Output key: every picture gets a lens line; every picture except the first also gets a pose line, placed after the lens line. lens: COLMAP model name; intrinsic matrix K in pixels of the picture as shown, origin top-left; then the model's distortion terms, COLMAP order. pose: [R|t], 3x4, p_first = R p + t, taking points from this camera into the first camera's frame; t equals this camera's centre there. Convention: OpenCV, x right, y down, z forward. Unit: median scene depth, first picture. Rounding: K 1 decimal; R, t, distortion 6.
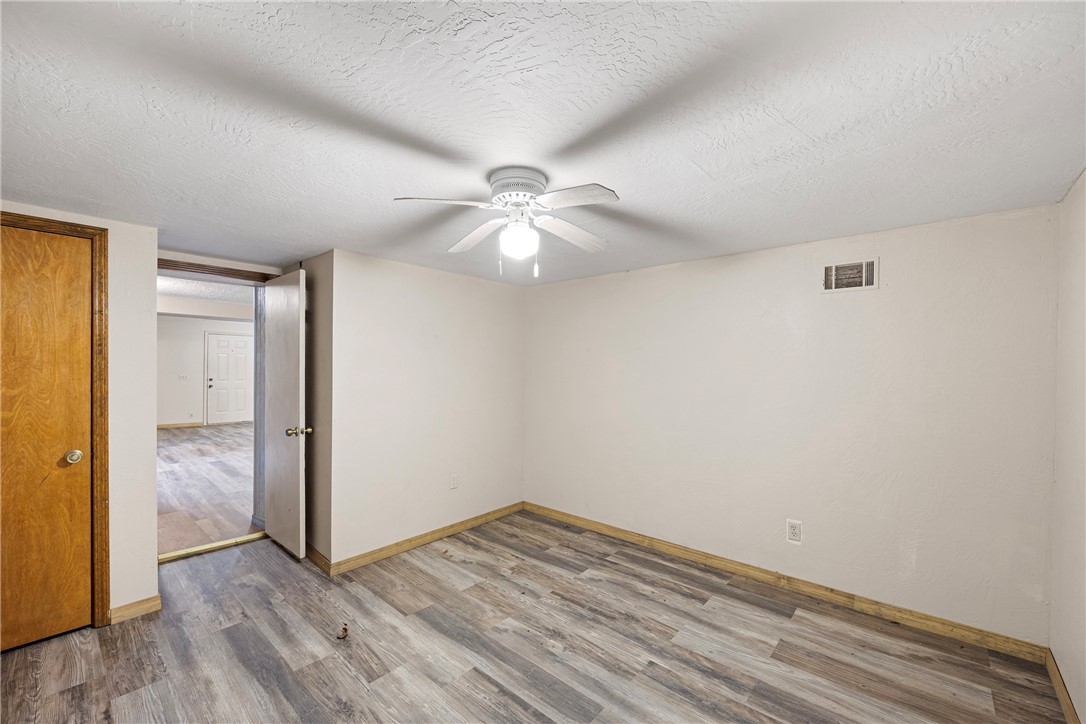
lens RADIAL K [[434.7, 0, 550.8], [0, 434.7, 367.9], [0, 0, 1]] dist [-0.001650, -0.000422]
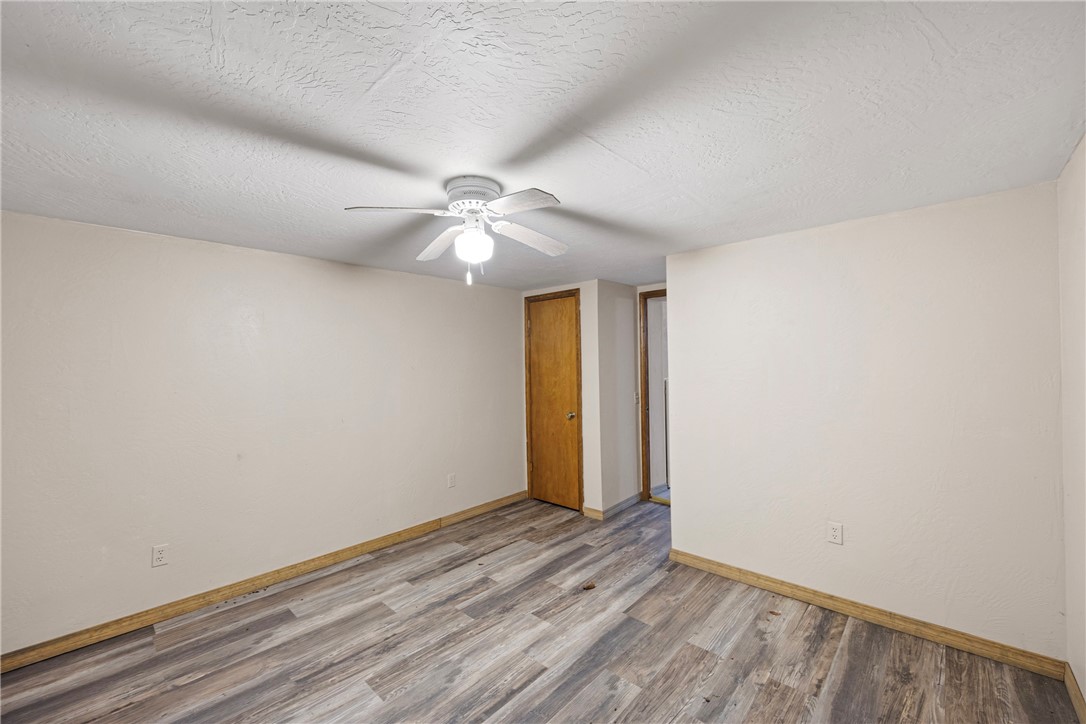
lens RADIAL K [[434.7, 0, 550.4], [0, 434.7, 362.2], [0, 0, 1]] dist [-0.001650, -0.000422]
pose [[-0.026980, -0.014349, -0.999533, 0.651544], [0.012488, 0.999814, -0.014690, 0.004284], [0.999558, -0.012878, -0.026795, 0.823275]]
